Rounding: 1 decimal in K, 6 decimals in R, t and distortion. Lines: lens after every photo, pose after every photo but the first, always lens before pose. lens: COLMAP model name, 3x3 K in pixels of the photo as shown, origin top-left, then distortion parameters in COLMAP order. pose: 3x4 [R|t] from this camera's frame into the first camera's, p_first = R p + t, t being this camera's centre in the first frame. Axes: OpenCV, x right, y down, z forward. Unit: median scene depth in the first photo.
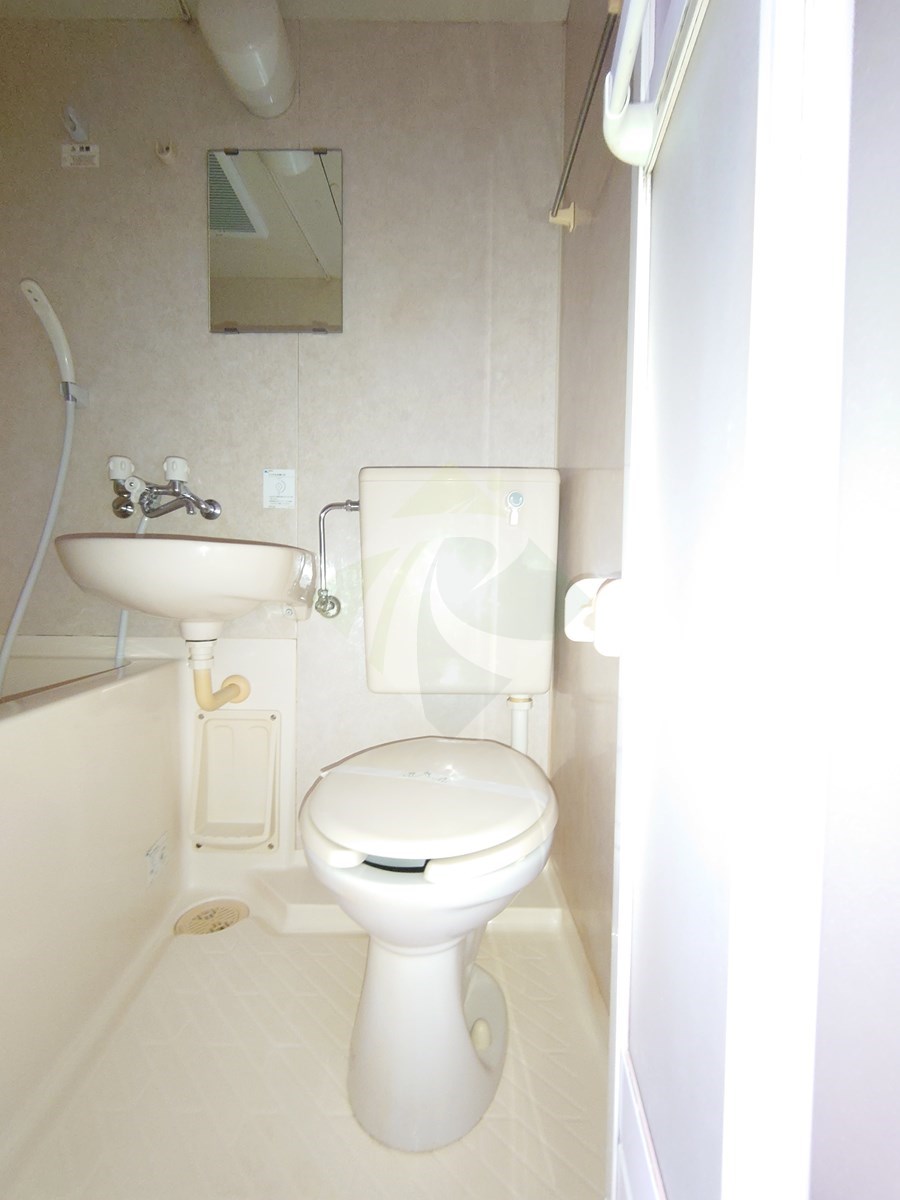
lens RADIAL K [[519.3, 0, 449.6], [0, 519.3, 601.8], [0, 0, 1]] dist [0.000815, -0.000179]
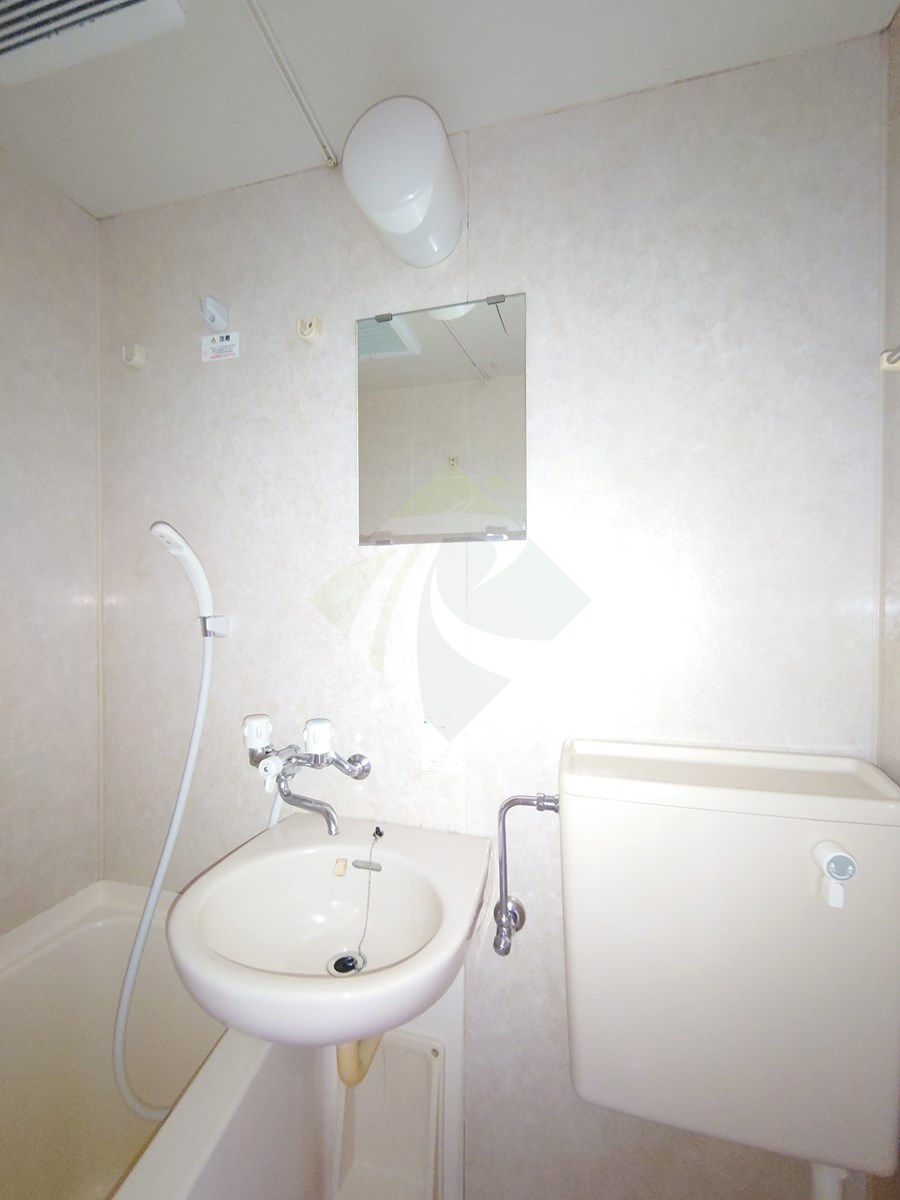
lens RADIAL K [[519.3, 0, 449.6], [0, 519.3, 601.8], [0, 0, 1]] dist [0.000815, -0.000179]
pose [[0.964923, -0.006358, -0.262457, -0.123181], [0.002150, 0.999865, -0.016316, -0.430450], [0.262525, 0.015179, 0.964806, 0.281501]]
